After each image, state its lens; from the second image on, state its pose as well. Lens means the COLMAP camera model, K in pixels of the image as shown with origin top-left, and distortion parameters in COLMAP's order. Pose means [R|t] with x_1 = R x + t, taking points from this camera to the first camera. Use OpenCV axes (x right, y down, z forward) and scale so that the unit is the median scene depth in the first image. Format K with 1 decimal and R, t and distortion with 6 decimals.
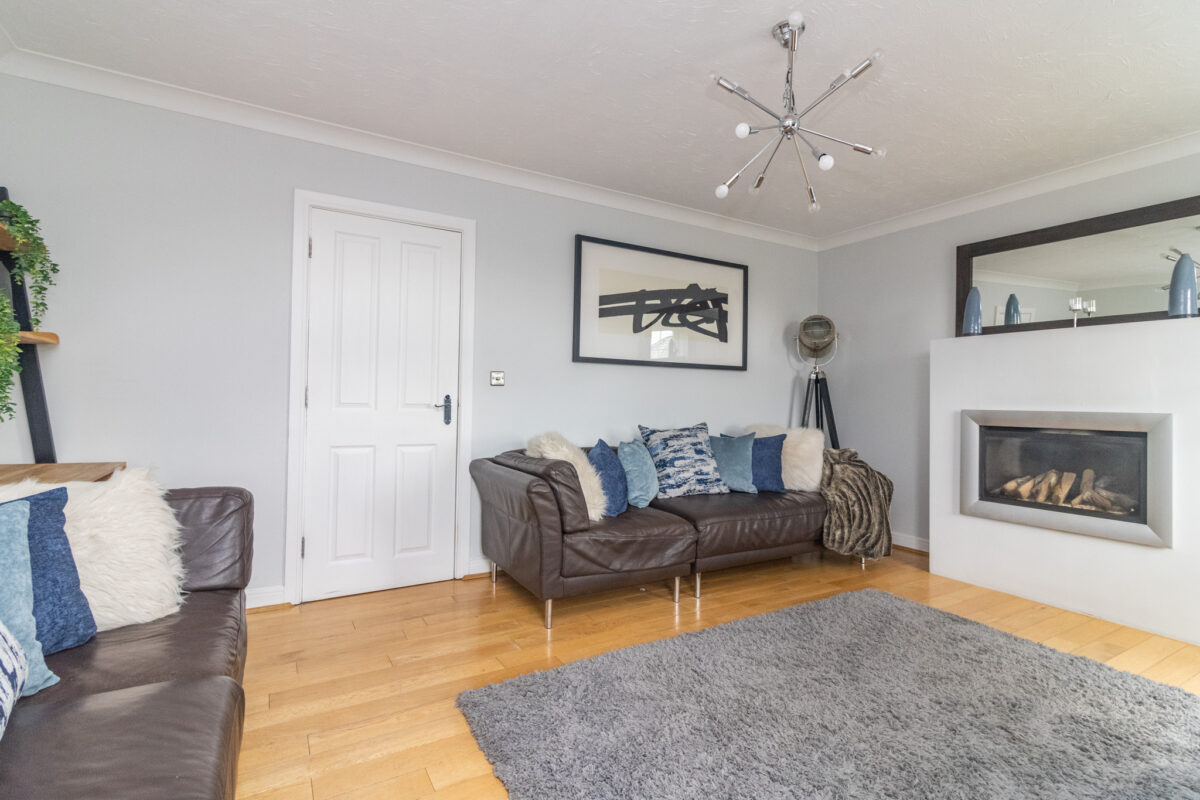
lens RADIAL K [[567.4, 0, 601.3], [0, 567.4, 391.1], [0, 0, 1]] dist [0.003930, 0.000192]
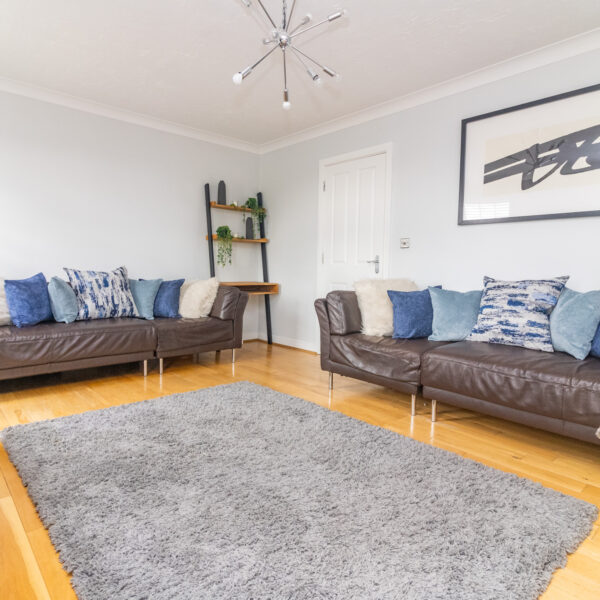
lens RADIAL K [[415.7, 0, 298.4], [0, 415.7, 287.6], [0, 0, 1]] dist [0.000940, 0.000797]
pose [[0.212968, 0.036093, -0.976392, 0.807968], [0.009268, 0.999198, 0.038957, 0.048484], [0.977015, -0.017346, 0.212463, 0.482443]]
